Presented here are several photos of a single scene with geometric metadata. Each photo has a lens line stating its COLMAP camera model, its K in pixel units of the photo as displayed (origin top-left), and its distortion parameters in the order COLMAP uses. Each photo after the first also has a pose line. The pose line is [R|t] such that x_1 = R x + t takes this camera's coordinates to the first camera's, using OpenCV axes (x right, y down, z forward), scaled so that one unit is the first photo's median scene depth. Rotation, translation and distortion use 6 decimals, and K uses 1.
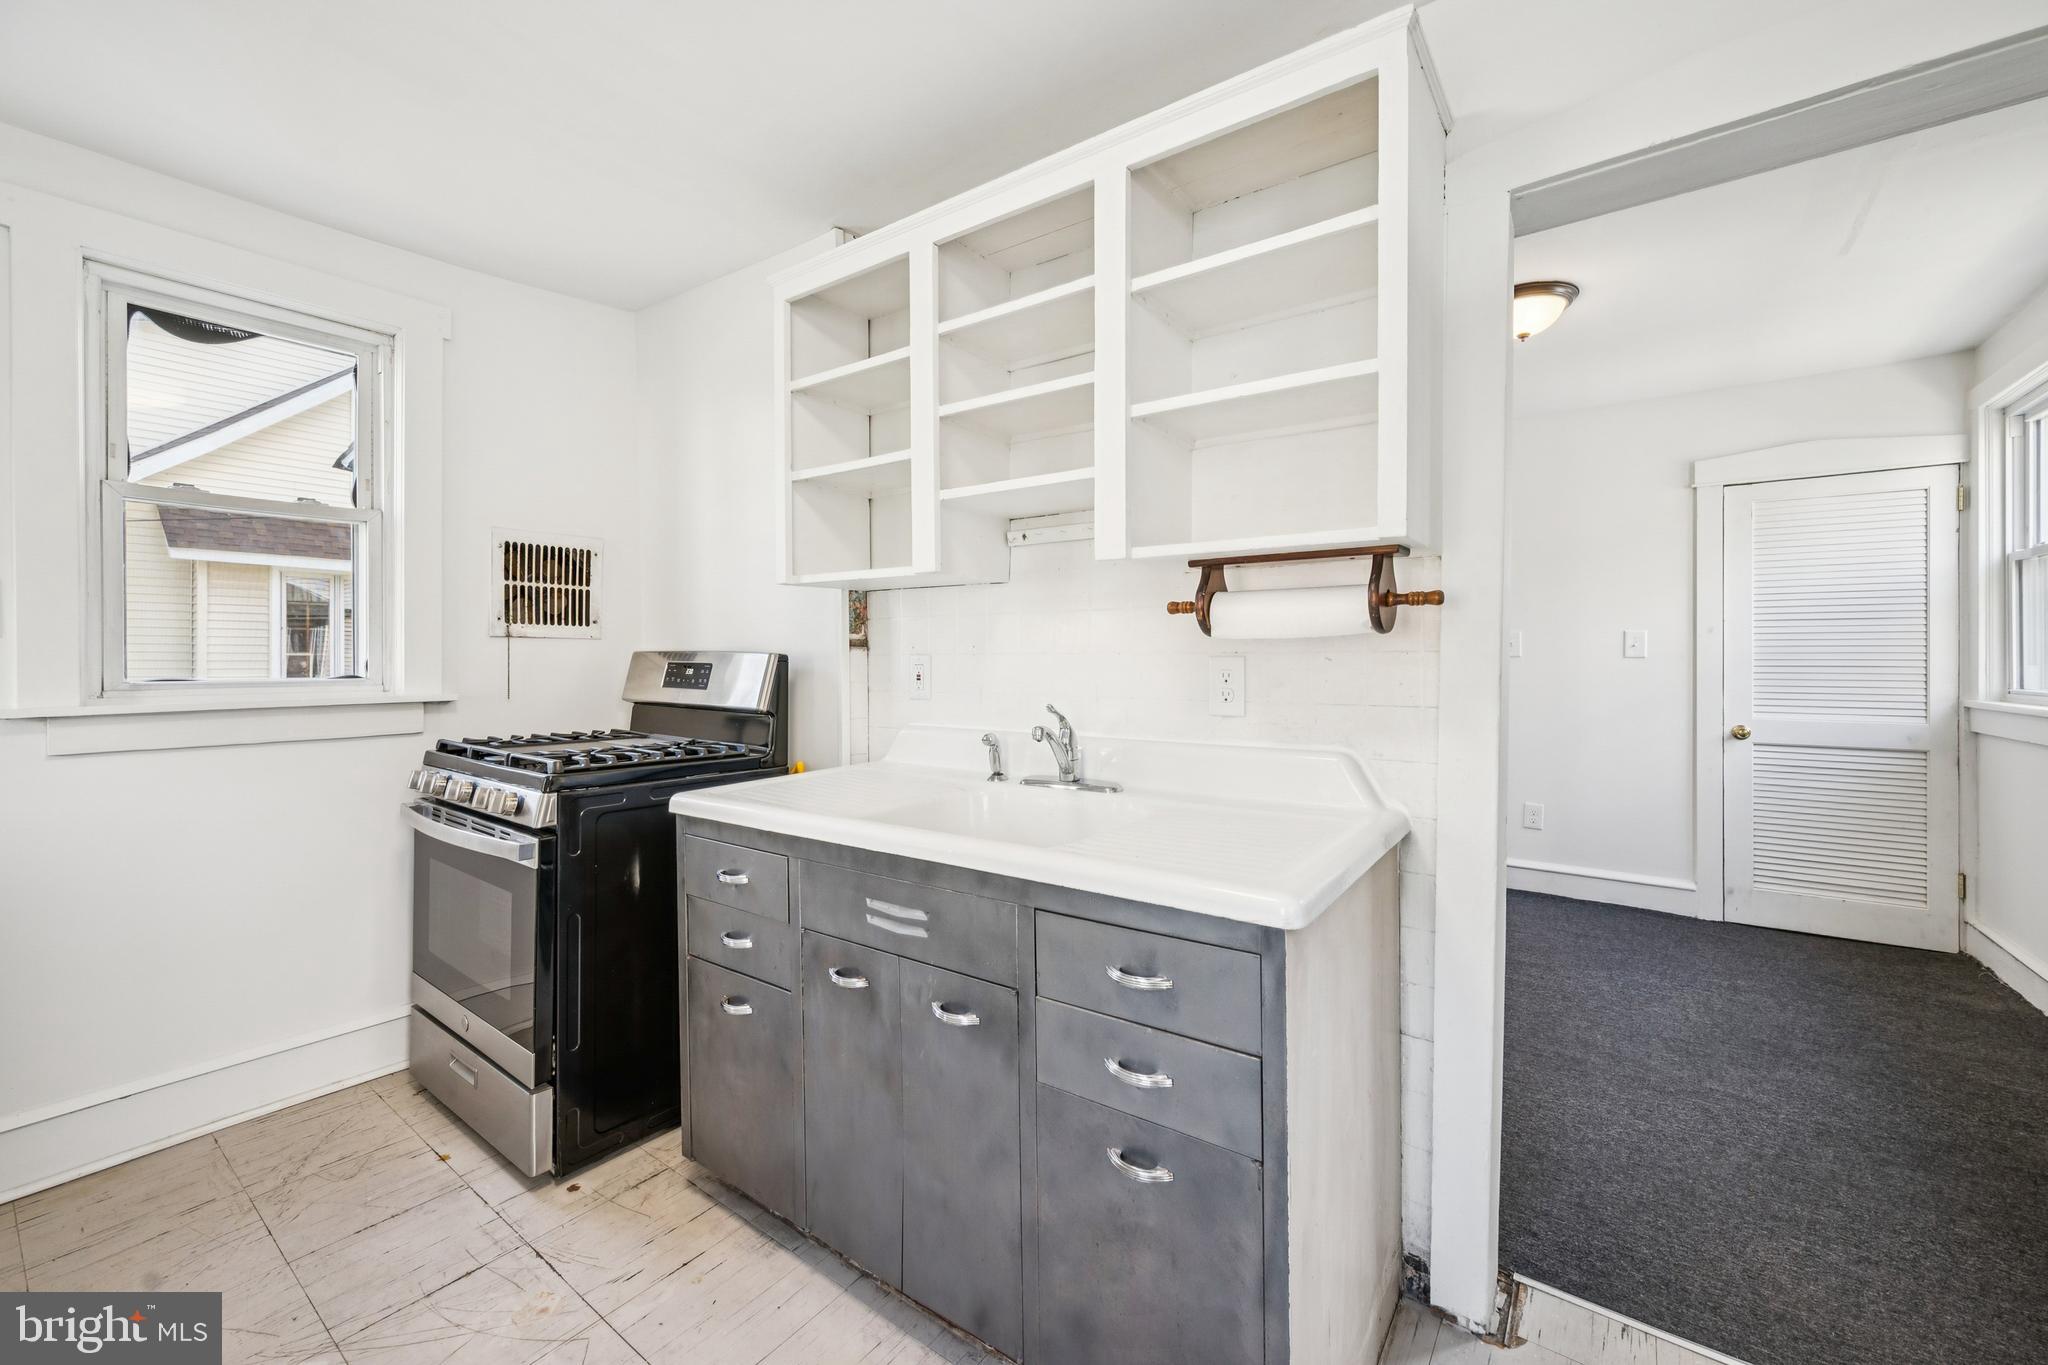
lens RADIAL K [[822.6, 0, 1031.2], [0, 822.6, 651.0], [0, 0, 1]] dist [0.000123, 0.000147]
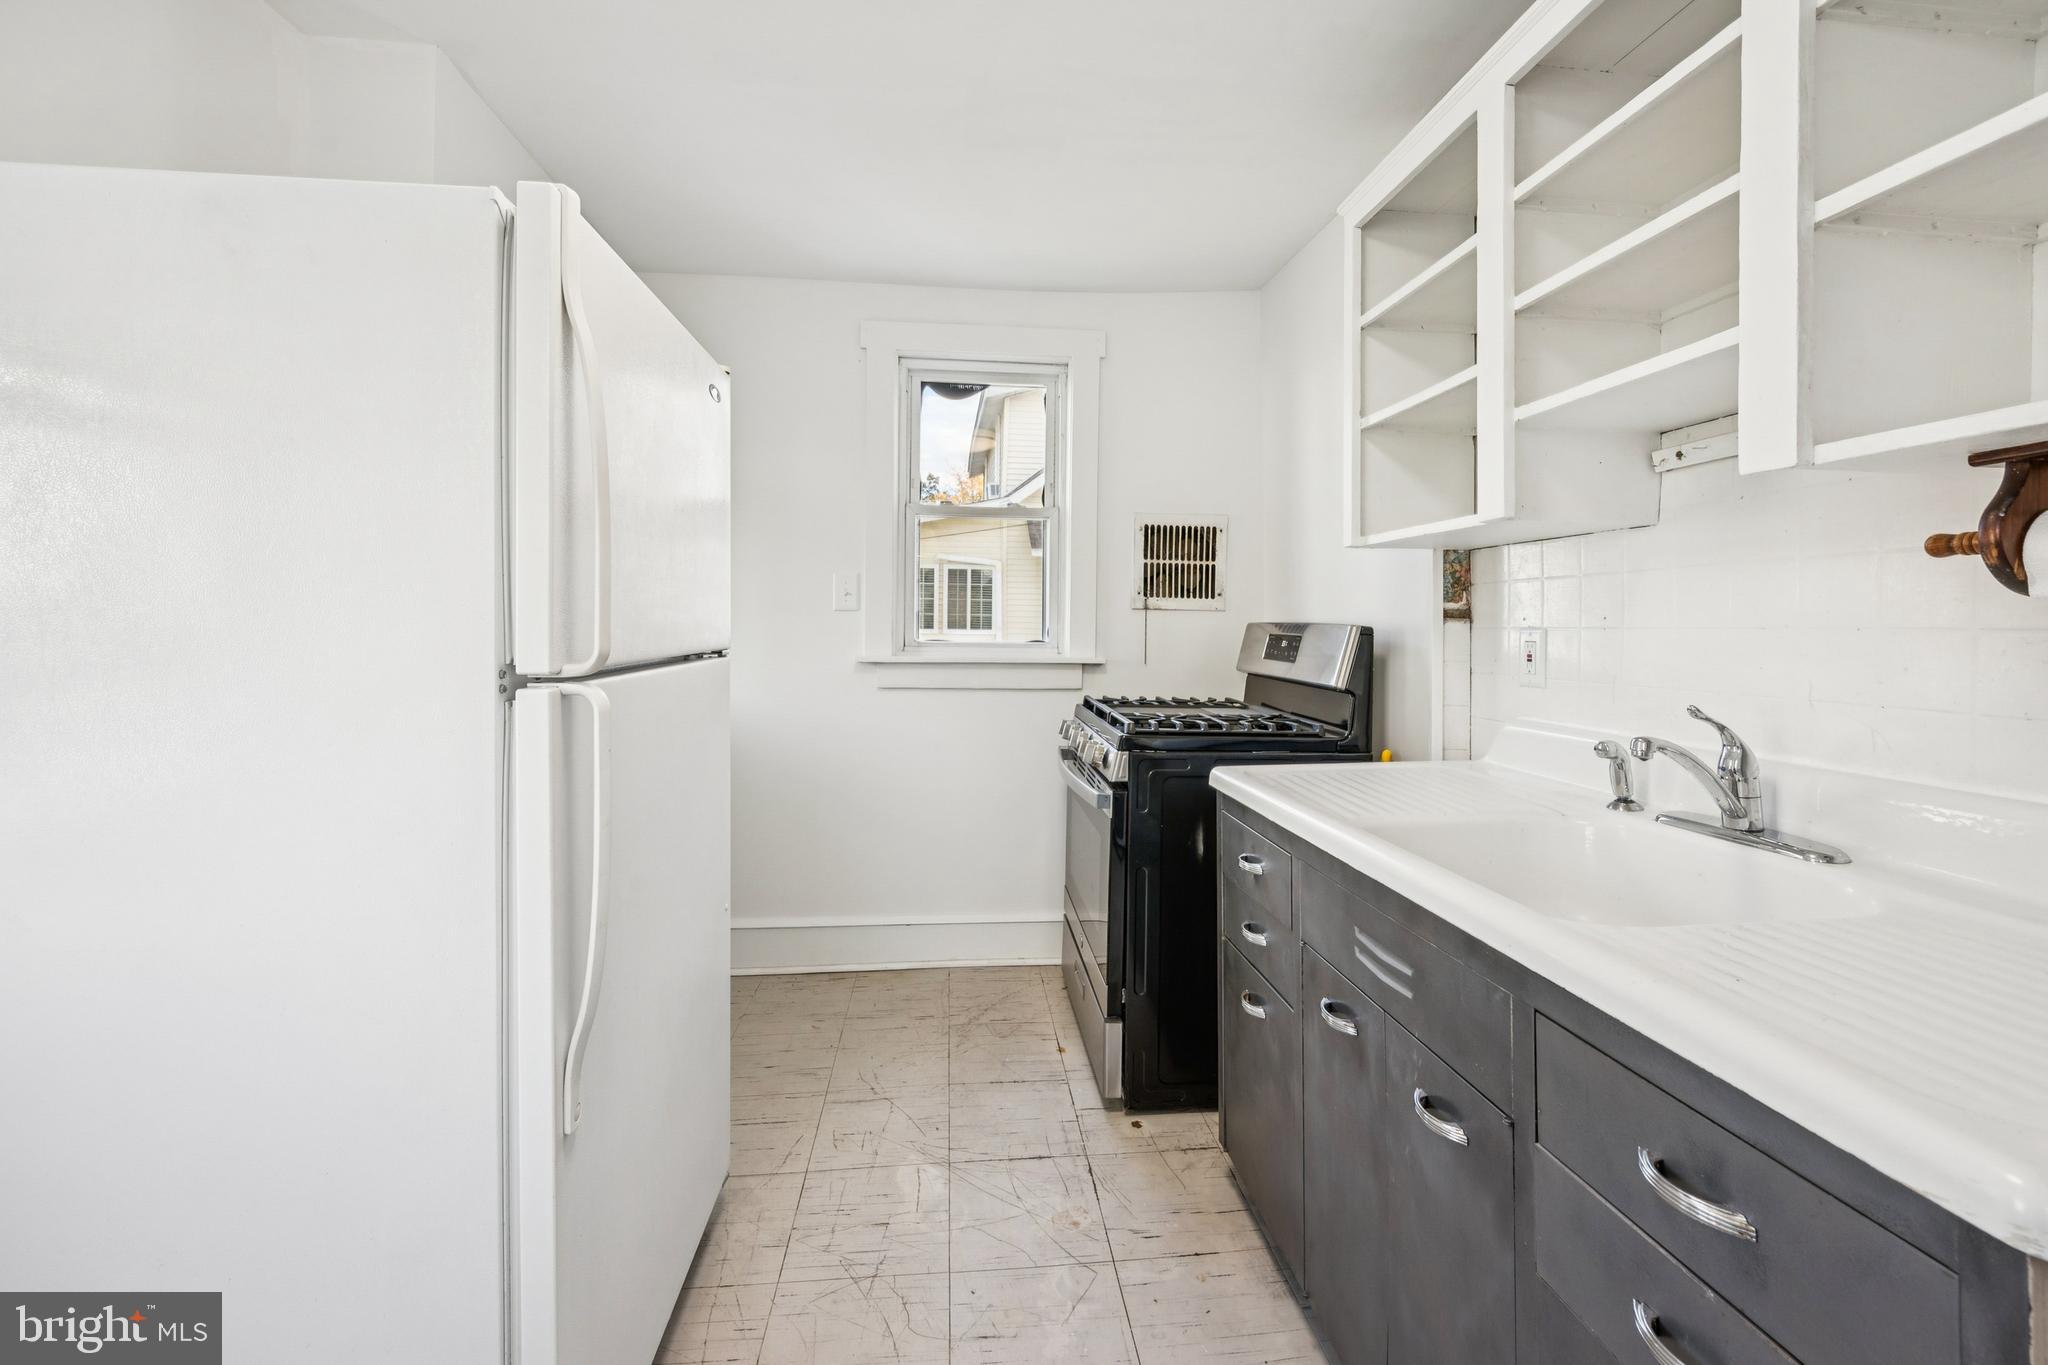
lens RADIAL K [[836.1, 0, 1029.2], [0, 836.1, 617.9], [0, 0, 1]] dist [0.000127, 0.000045]
pose [[0.679622, 0.002483, -0.733558, 0.136546], [-0.008973, 0.999948, -0.004928, 0.002873], [0.733508, 0.009931, 0.679609, 0.148411]]
